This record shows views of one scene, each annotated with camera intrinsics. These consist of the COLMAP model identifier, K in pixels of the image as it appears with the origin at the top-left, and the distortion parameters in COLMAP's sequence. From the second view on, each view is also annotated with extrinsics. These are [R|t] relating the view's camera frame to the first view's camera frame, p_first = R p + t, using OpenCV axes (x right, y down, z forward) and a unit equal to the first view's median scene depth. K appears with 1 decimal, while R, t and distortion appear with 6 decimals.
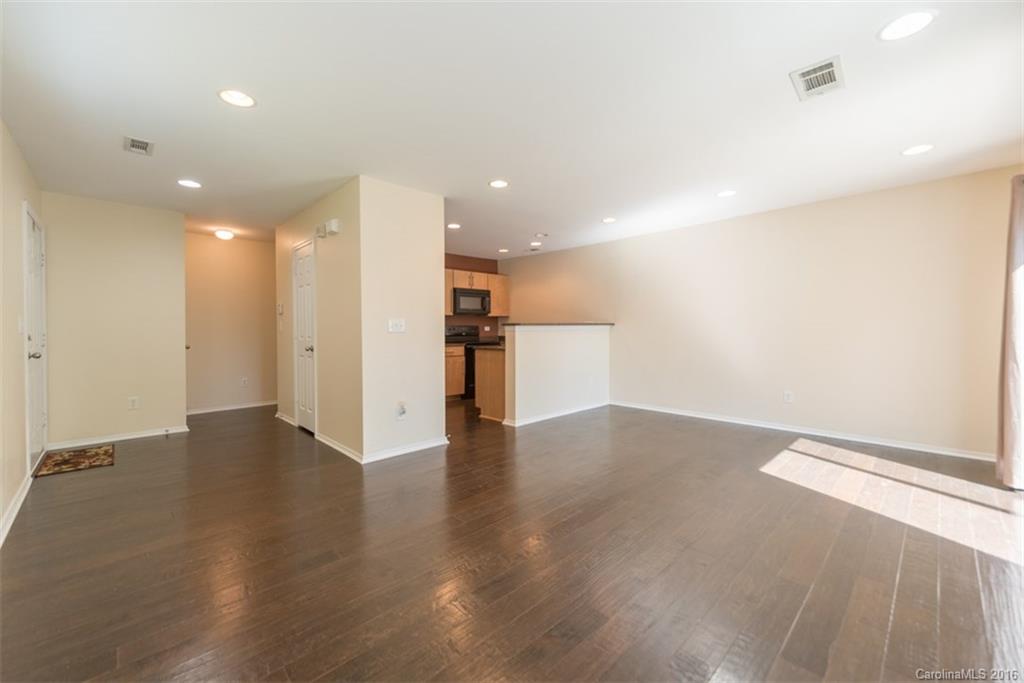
lens RADIAL K [[405.9, 0, 515.8], [0, 405.9, 339.3], [0, 0, 1]] dist [-0.000254, -0.000002]
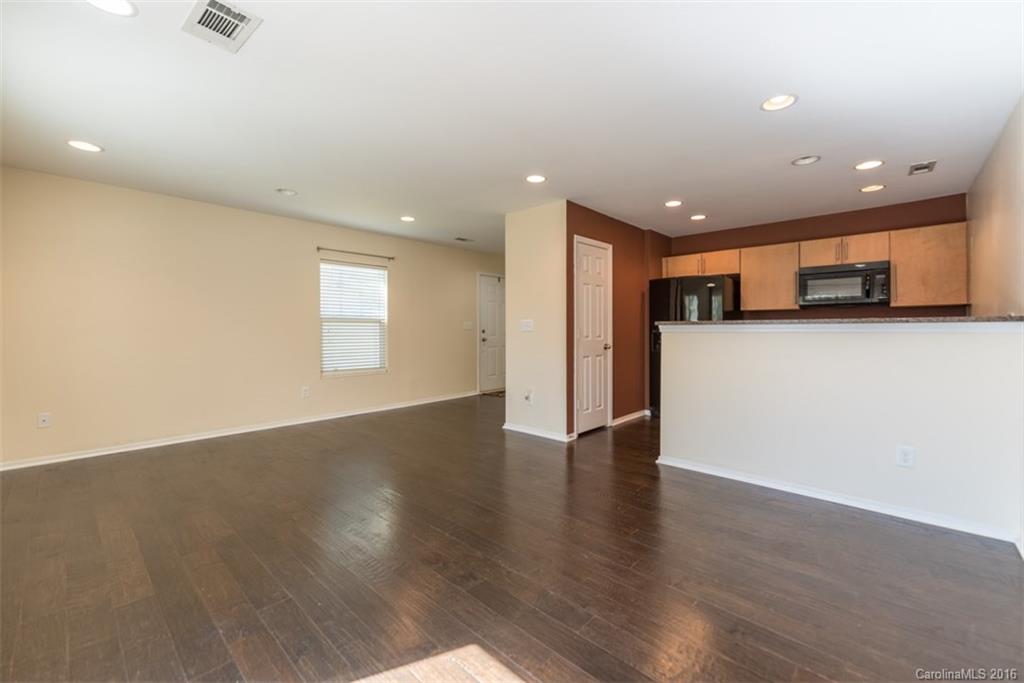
lens RADIAL K [[405.9, 0, 515.8], [0, 405.9, 339.3], [0, 0, 1]] dist [-0.000254, -0.000002]
pose [[0.031762, 0.032232, -0.998976, 0.492965], [-0.027430, 0.999132, 0.031365, -0.016609], [0.999119, 0.026406, 0.032618, 0.489358]]
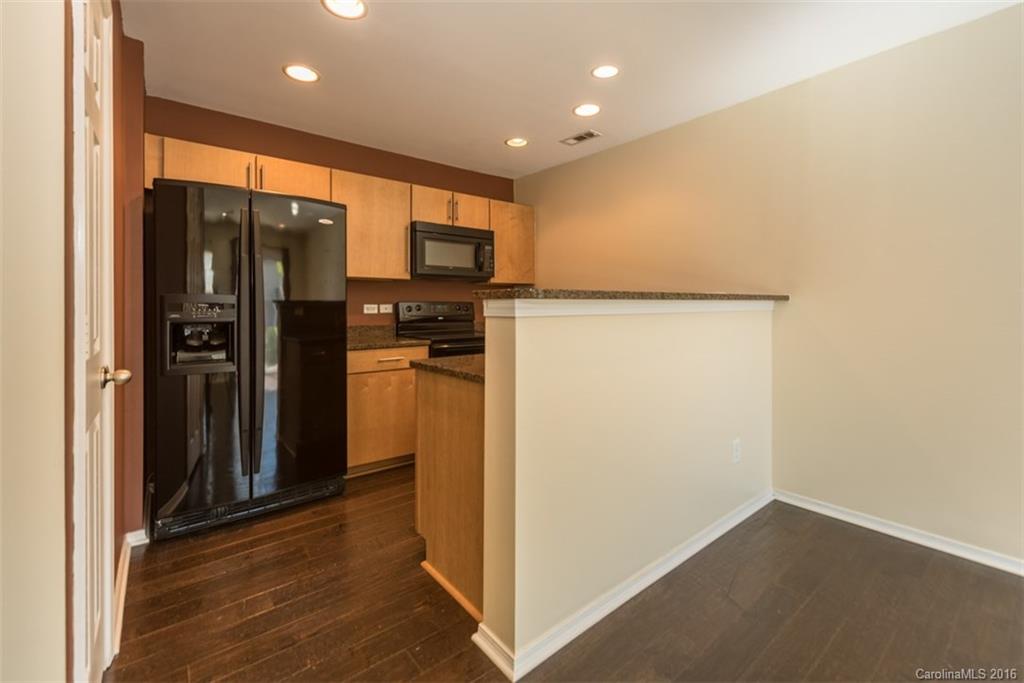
lens RADIAL K [[438.9, 0, 514.0], [0, 438.9, 307.9], [0, 0, 1]] dist [0.000726, 0.000001]
pose [[0.993690, 0.004337, -0.112074, 0.023019], [-0.007064, 0.999688, -0.023953, -0.014013], [0.111935, 0.024593, 0.993411, 0.485957]]
